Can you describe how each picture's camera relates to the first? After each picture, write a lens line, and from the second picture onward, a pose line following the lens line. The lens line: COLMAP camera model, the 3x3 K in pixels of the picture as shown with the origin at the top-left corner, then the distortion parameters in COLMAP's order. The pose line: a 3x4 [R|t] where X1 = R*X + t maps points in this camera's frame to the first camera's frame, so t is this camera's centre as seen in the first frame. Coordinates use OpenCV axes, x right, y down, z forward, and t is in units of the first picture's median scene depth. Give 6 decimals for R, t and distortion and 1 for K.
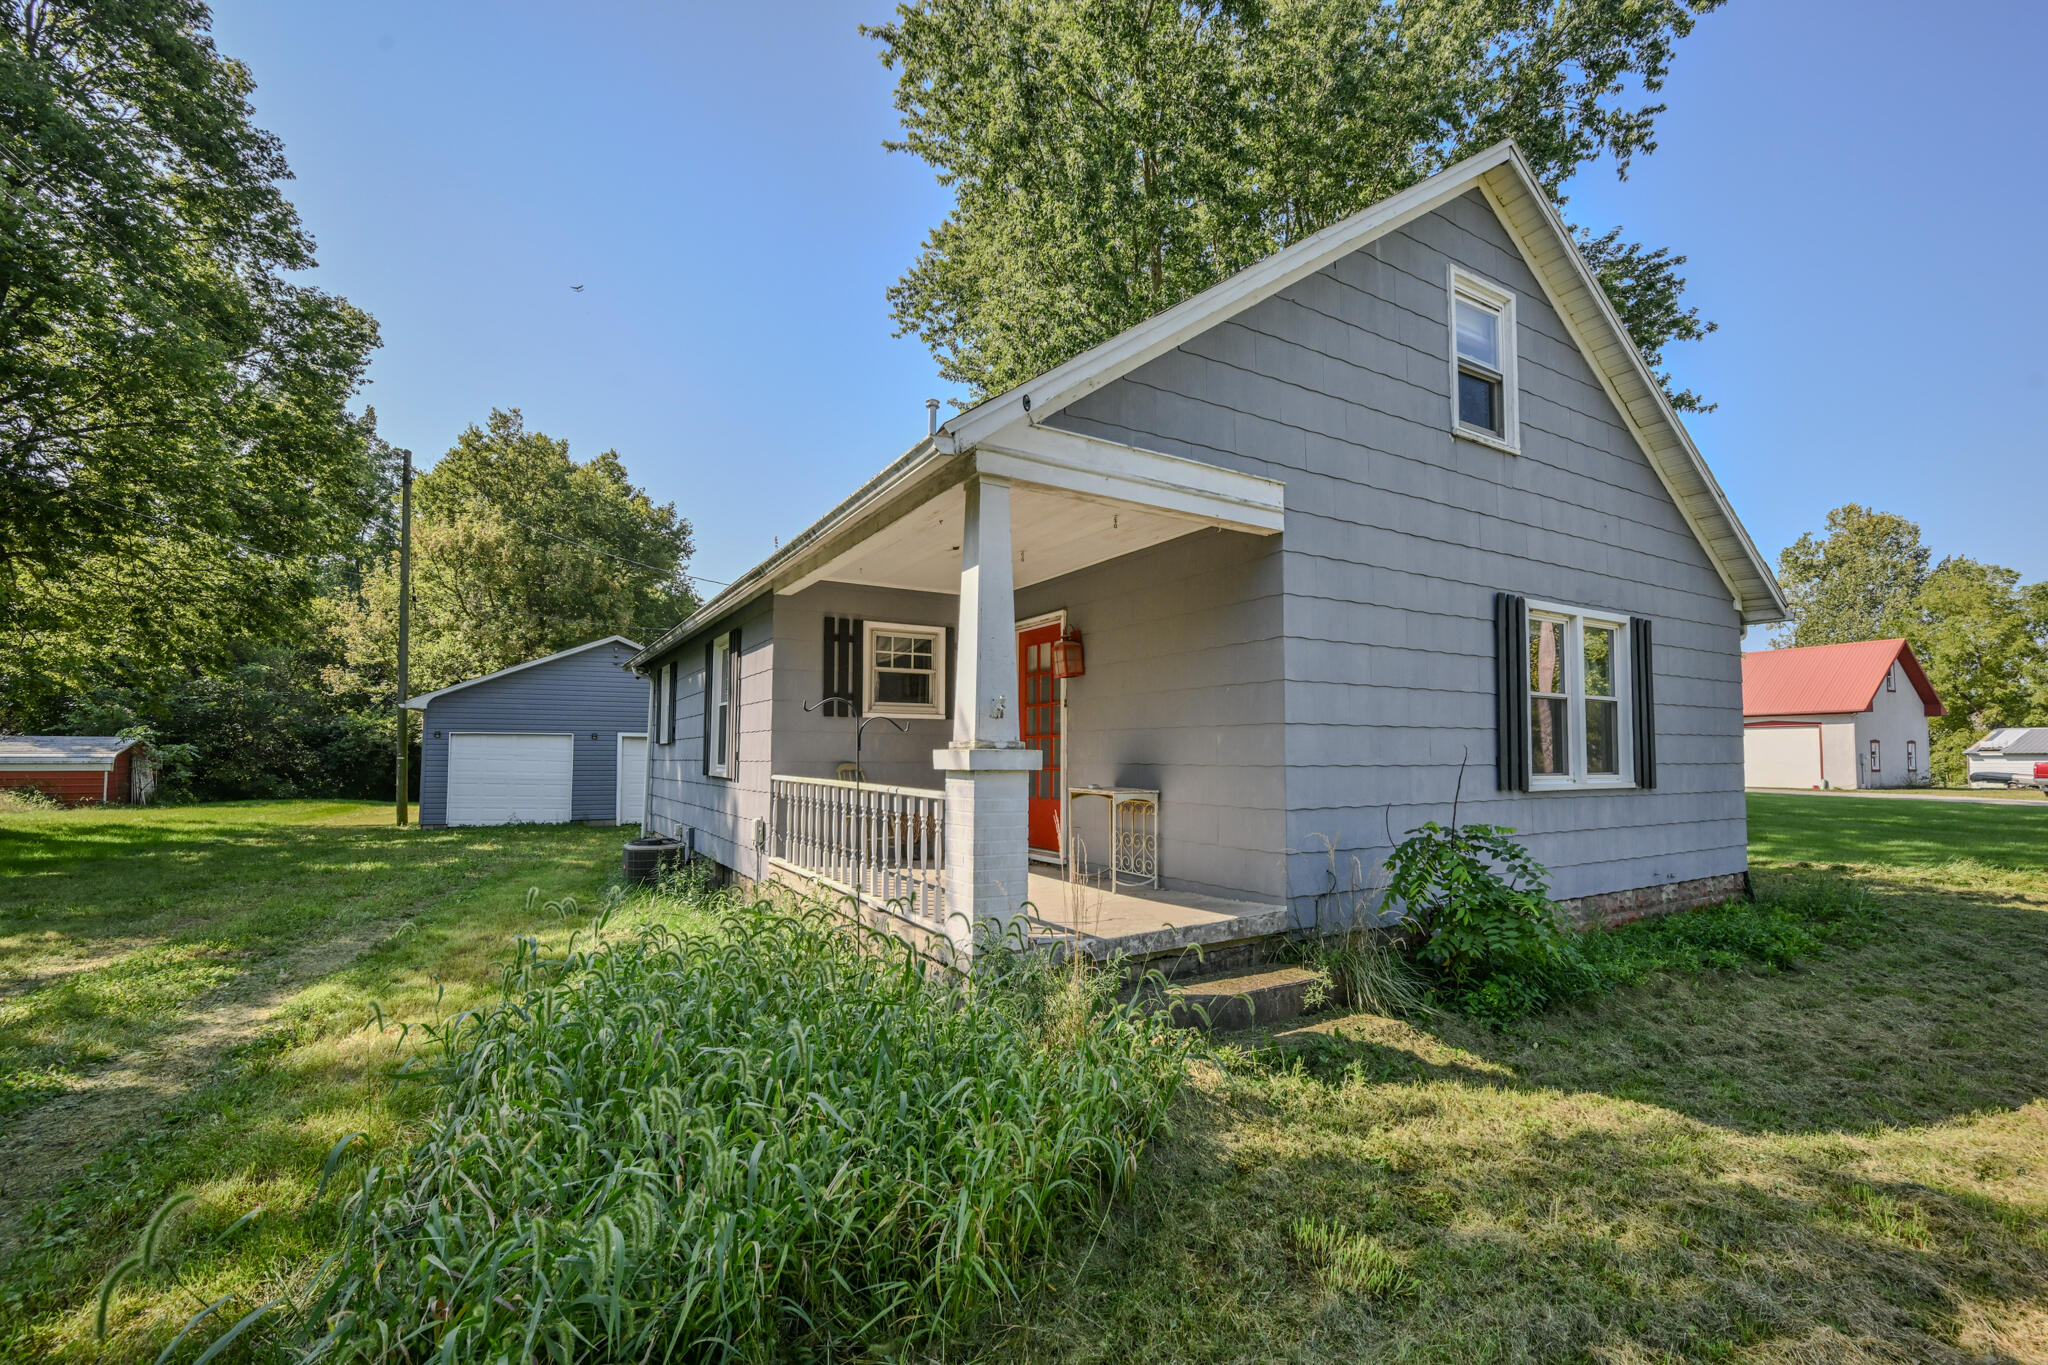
lens RADIAL K [[879.5, 0, 1015.7], [0, 879.5, 703.9], [0, 0, 1]] dist [-0.007299, 0.000780]
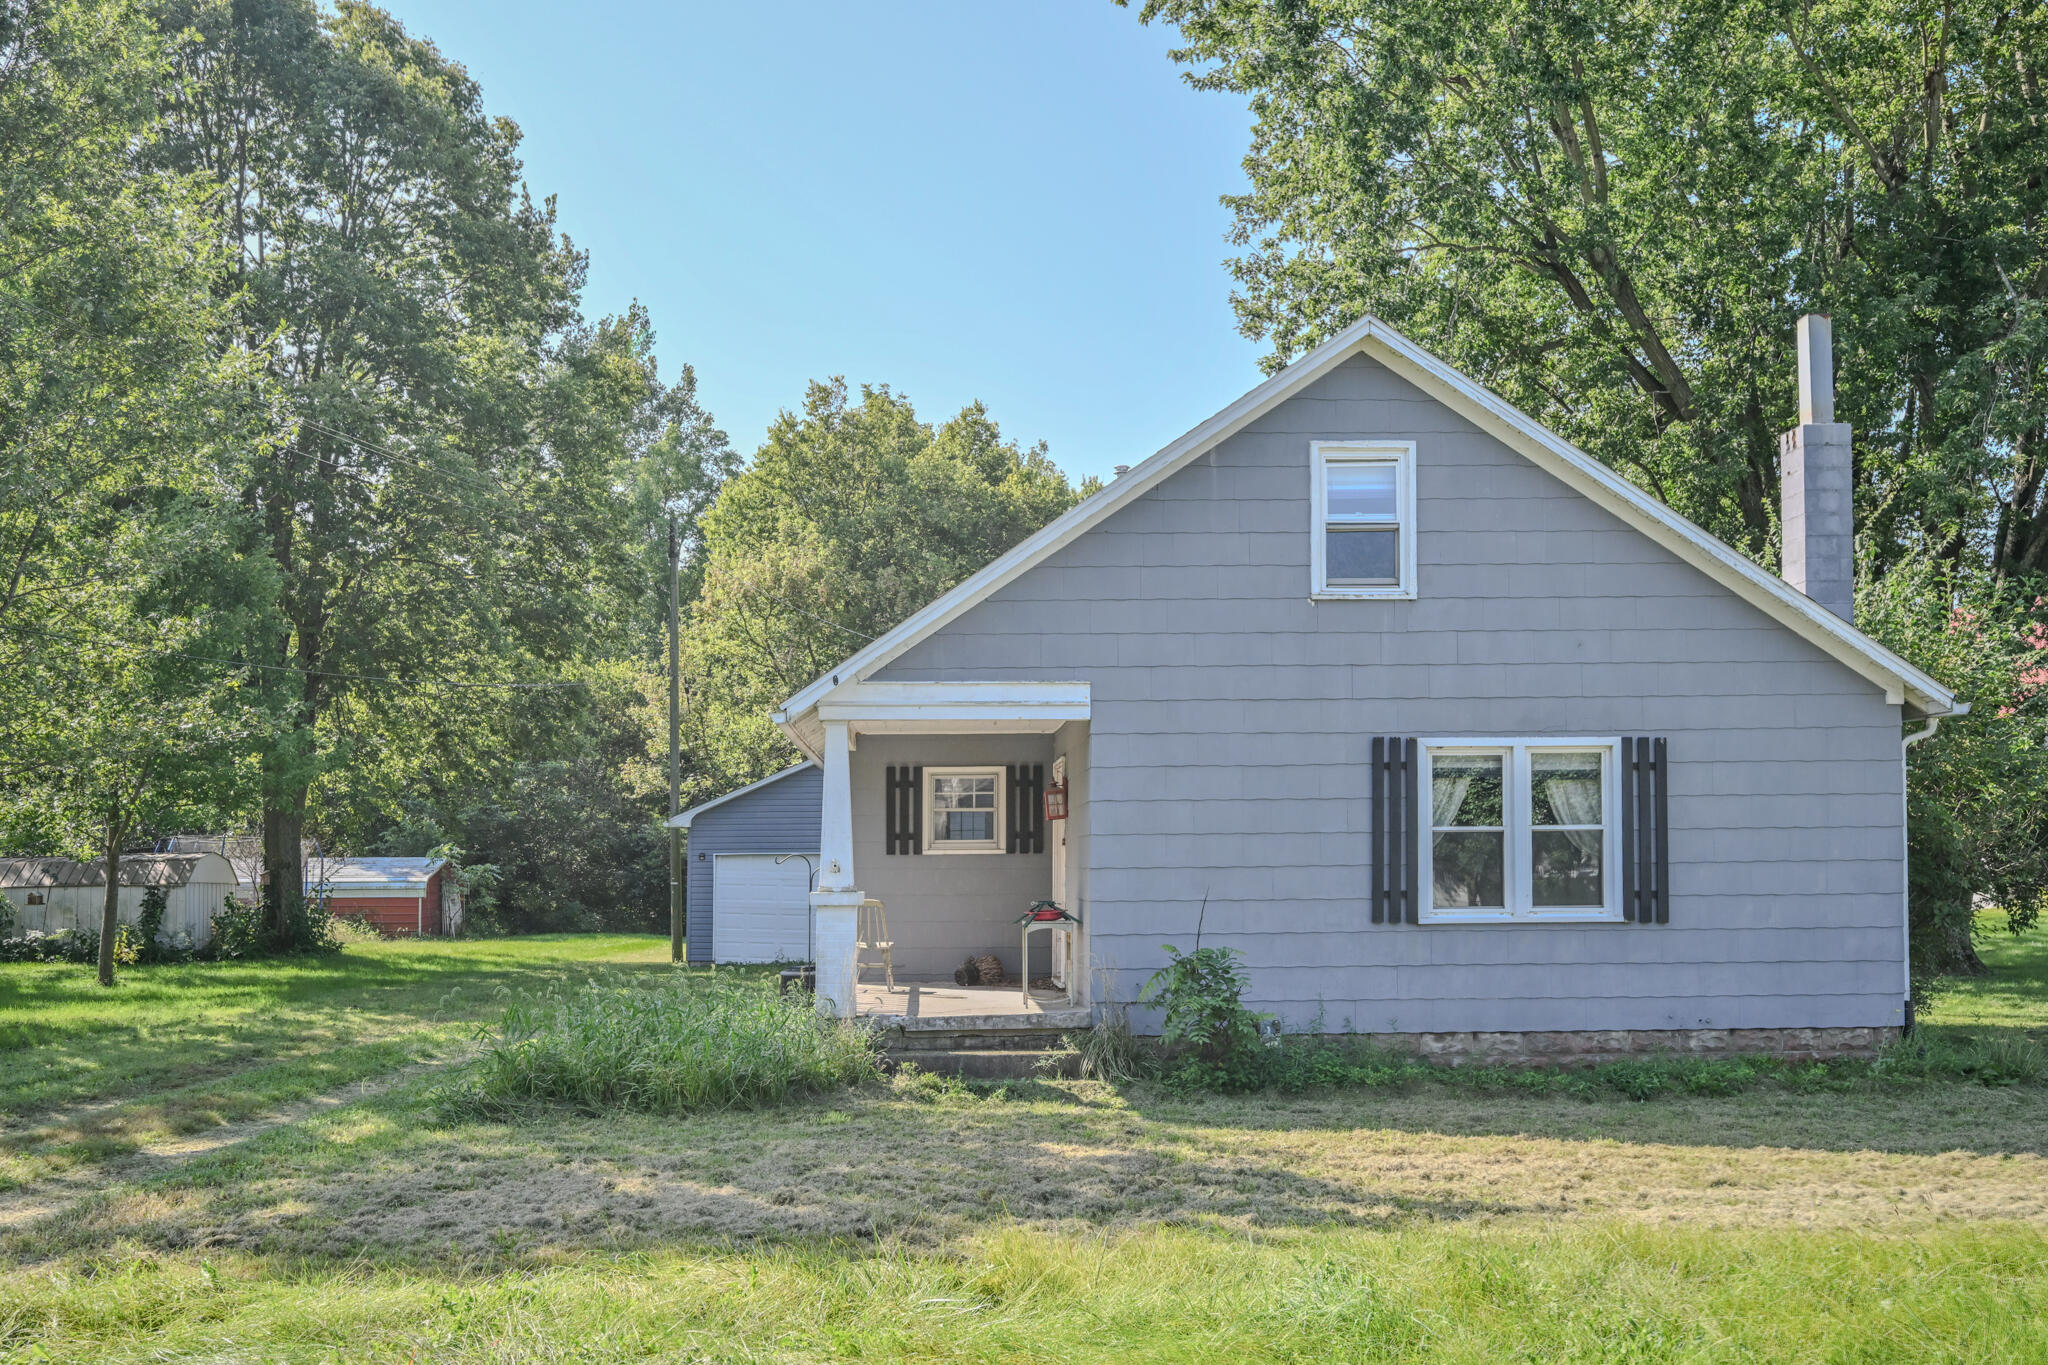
lens RADIAL K [[1860.3, 0, 1027.4], [0, 1860.3, 685.7], [0, 0, 1]] dist [-0.020612, -0.000895]
pose [[0.883714, -0.053039, -0.465011, 0.361589], [0.037541, 0.998390, -0.042533, -0.032052], [0.466518, 0.020130, 0.884282, -0.353471]]
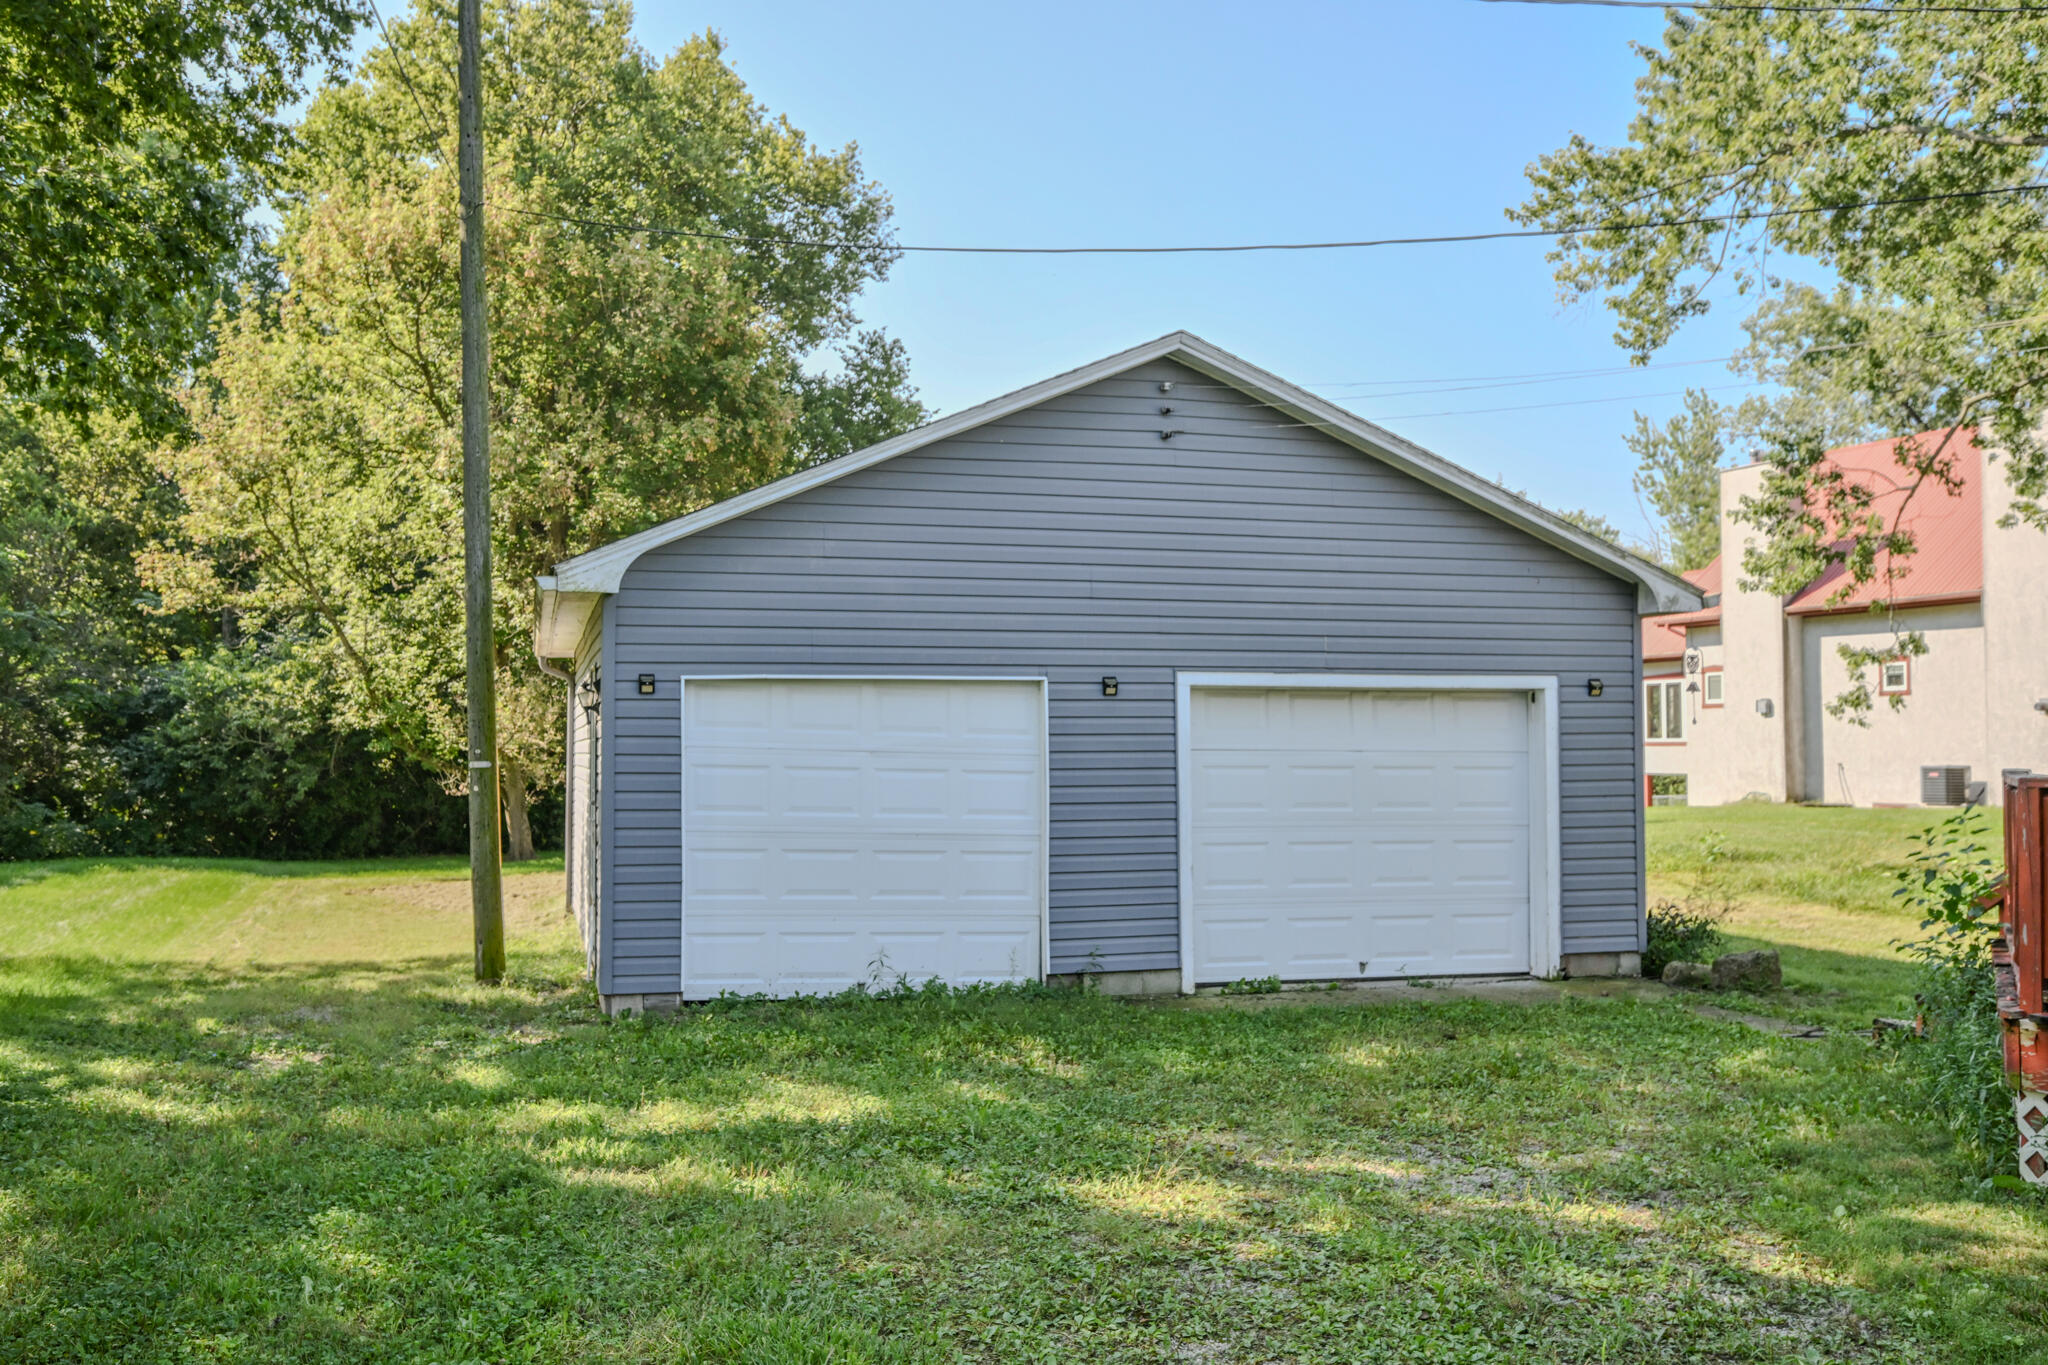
lens RADIAL K [[1860.3, 0, 1023.2], [0, 1860.3, 684.5], [0, 0, 1]] dist [-0.020612, -0.000895]
pose [[0.981373, -0.011184, -0.191787, -0.249650], [0.015581, 0.999649, 0.021432, 0.014618], [0.191480, -0.024021, 0.981202, 0.251592]]
